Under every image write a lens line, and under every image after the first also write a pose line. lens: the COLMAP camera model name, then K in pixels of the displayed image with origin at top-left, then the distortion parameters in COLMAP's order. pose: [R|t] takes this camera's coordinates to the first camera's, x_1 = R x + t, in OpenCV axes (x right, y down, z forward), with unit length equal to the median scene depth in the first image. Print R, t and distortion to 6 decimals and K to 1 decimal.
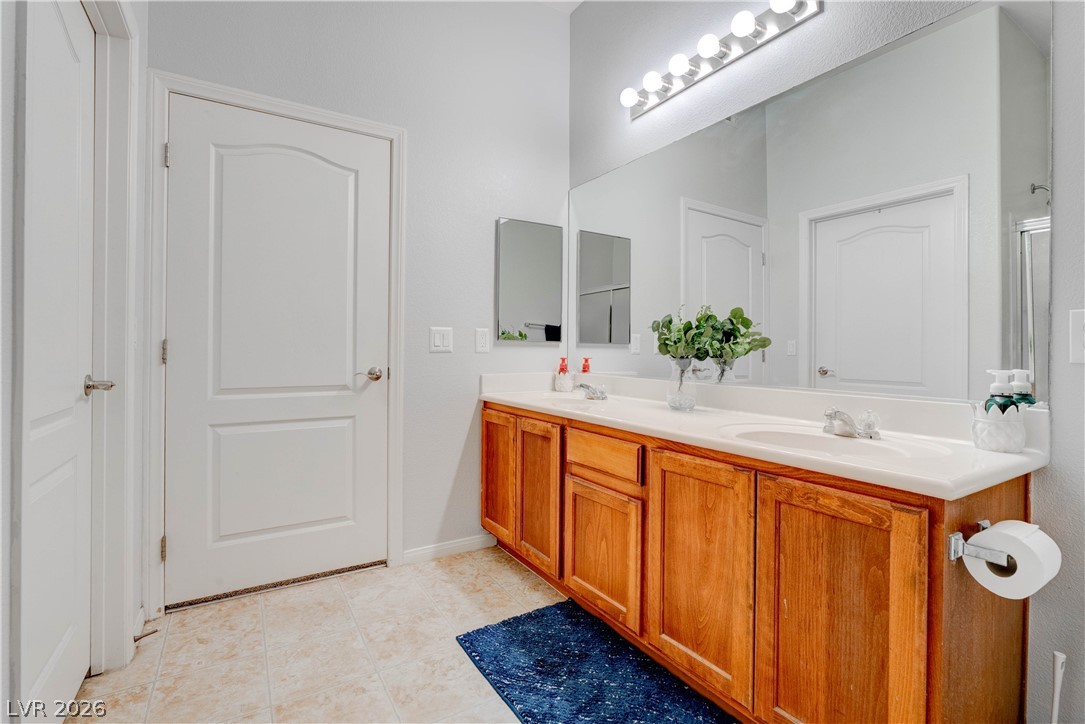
lens RADIAL K [[493.0, 0, 548.4], [0, 493.0, 352.0], [0, 0, 1]] dist [-0.010344, -0.000496]
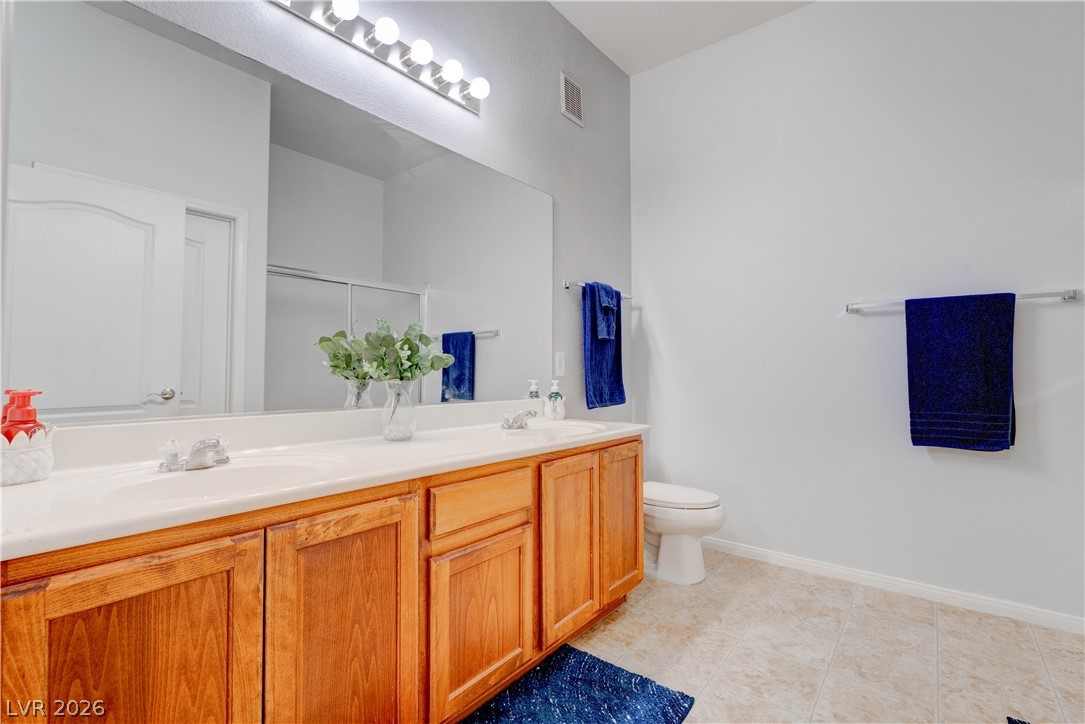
lens RADIAL K [[493.0, 0, 547.7], [0, 493.0, 362.4], [0, 0, 1]] dist [-0.010344, -0.000496]
pose [[-0.326074, 0.037009, 0.944619, -0.895792], [0.021039, 0.999270, -0.031888, 0.003910], [-0.945110, 0.009476, -0.326615, 1.446997]]
